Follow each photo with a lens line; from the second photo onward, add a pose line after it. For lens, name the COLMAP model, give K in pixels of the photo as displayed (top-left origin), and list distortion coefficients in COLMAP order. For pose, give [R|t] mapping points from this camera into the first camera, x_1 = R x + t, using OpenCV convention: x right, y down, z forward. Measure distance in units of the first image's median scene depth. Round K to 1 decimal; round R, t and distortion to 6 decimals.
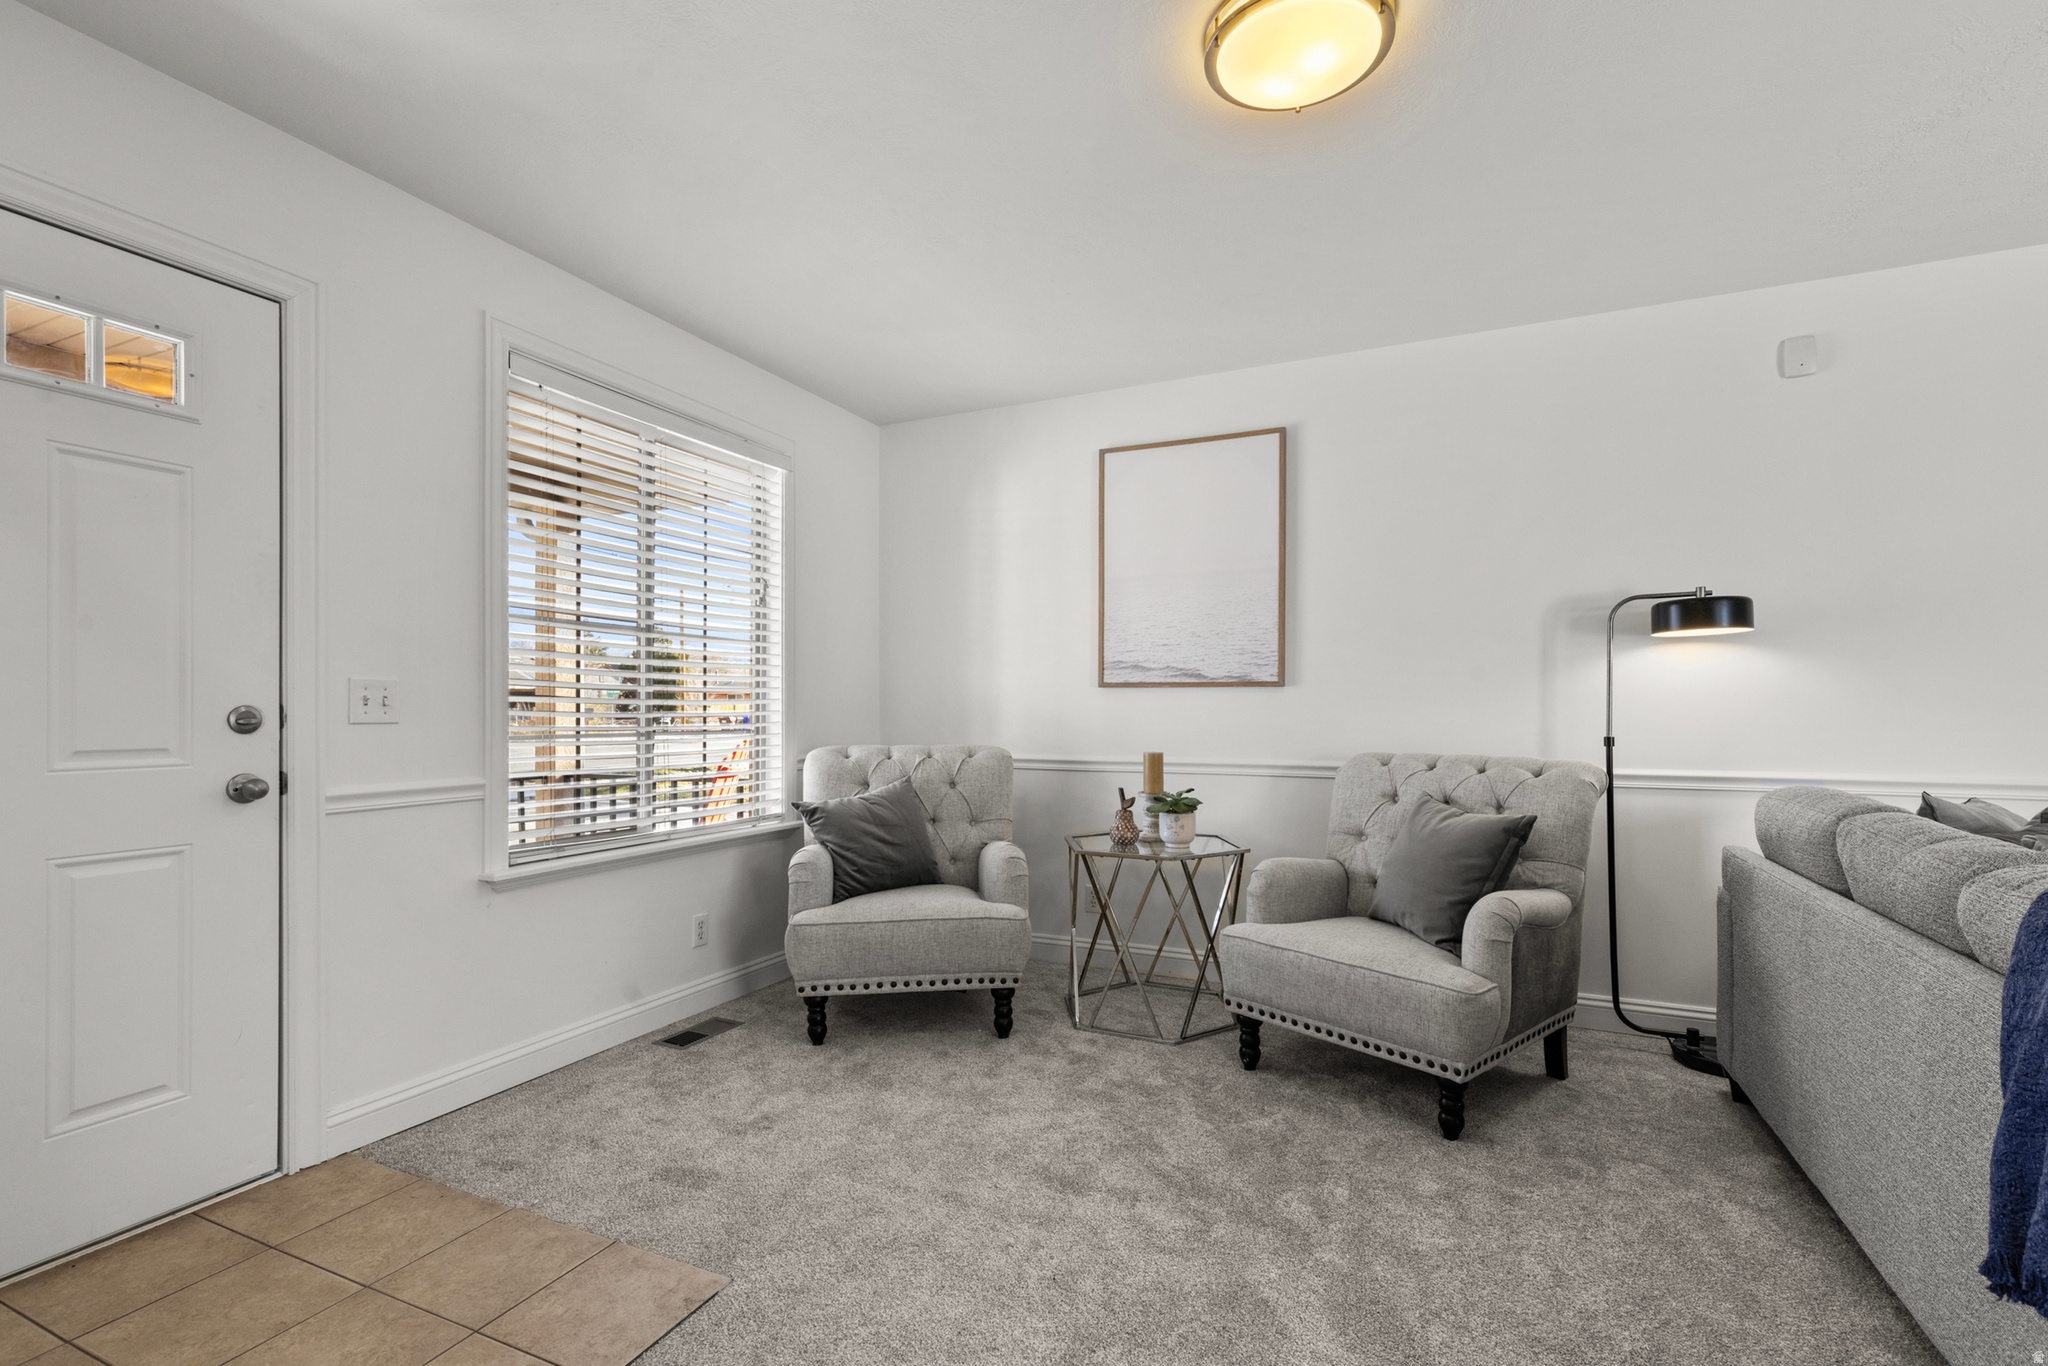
lens RADIAL K [[937.8, 0, 1021.4], [0, 937.8, 691.6], [0, 0, 1]] dist [0.005018, -0.001775]
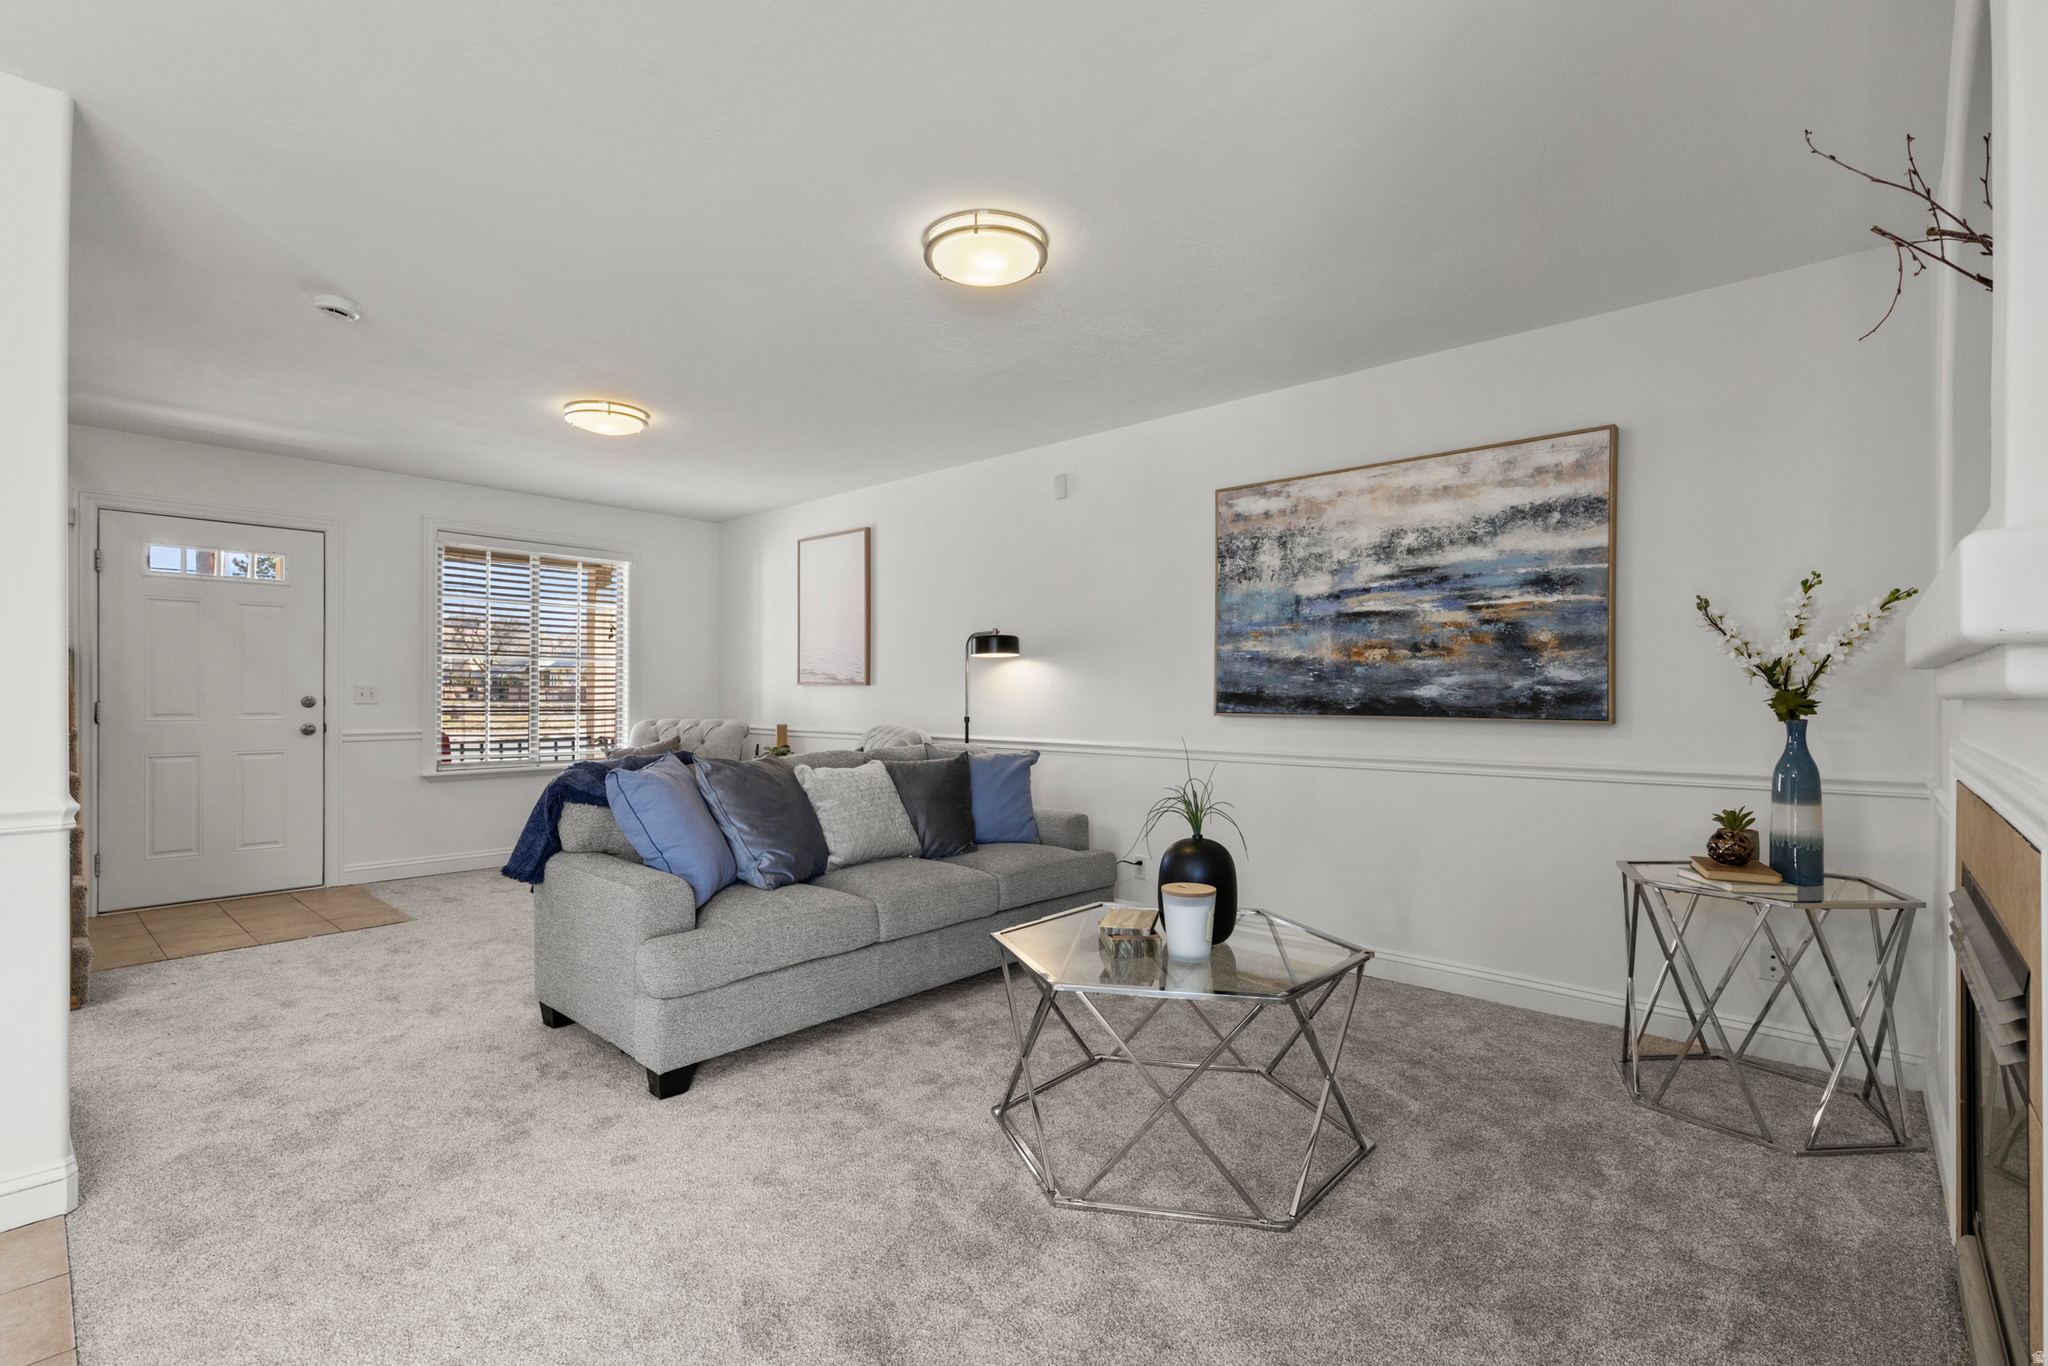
lens RADIAL K [[937.8, 0, 1026.3], [0, 937.8, 687.7], [0, 0, 1]] dist [0.005018, -0.001775]
pose [[0.954903, 0.000971, -0.296917, 1.232736], [0.002040, 0.999950, 0.009834, -0.020230], [0.296911, -0.009996, 0.954853, -0.578271]]
